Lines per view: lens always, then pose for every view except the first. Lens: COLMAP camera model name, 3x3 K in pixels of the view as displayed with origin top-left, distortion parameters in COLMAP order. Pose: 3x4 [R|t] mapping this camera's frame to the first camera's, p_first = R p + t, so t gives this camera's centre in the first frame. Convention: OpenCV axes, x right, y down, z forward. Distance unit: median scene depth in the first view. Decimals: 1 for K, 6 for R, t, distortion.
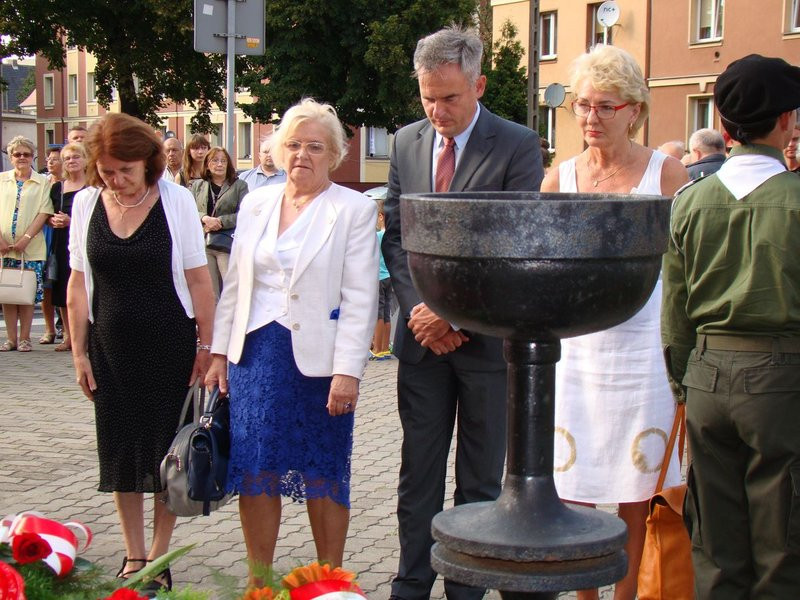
lens RADIAL K [[1668.8, 0, 410.2], [0, 1668.8, 301.4], [0, 0, 1]] dist [0.283343, 0.124585]
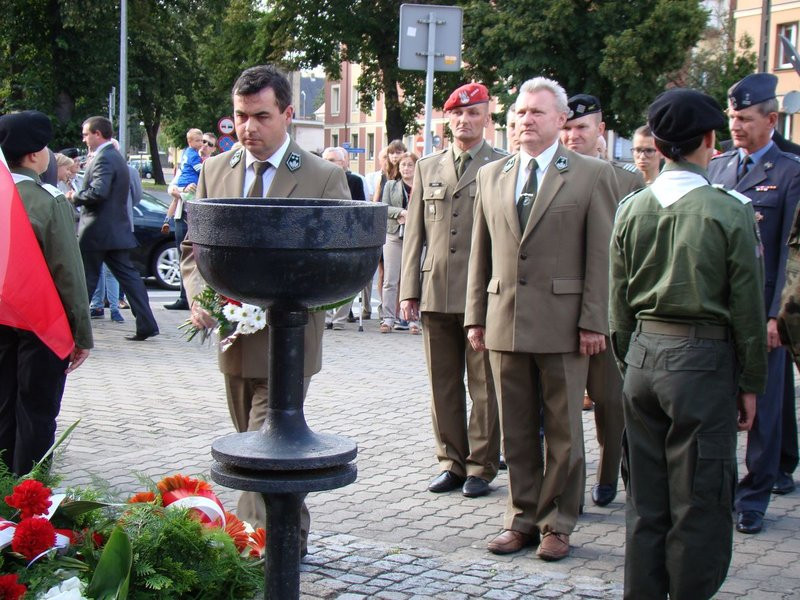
lens RADIAL K [[1535.8, 0, 402.5], [0, 1535.8, 310.9], [0, 0, 1]] dist [0.228465, 0.152761]
pose [[0.985112, 0.029297, -0.169397, 0.066012], [-0.027232, 0.999524, 0.014500, 0.000732], [0.169741, -0.009672, 0.985441, -0.035962]]
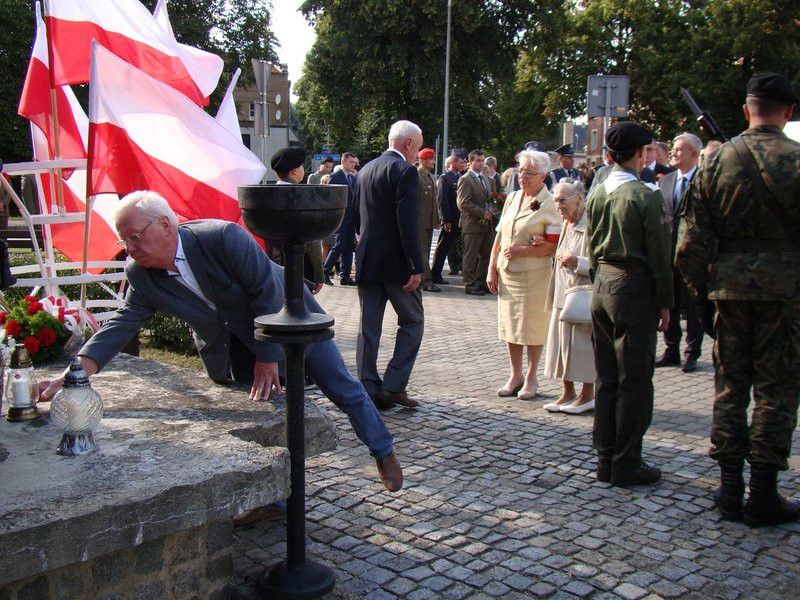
lens RADIAL K [[990.8, 0, 401.2], [0, 990.8, 301.1], [0, 0, 1]] dist [-0.035821, 0.076875]
pose [[0.914821, 0.049122, -0.400862, 0.141461], [-0.033312, 0.998371, 0.046319, 0.005936], [0.402484, -0.029020, 0.914967, -0.046715]]
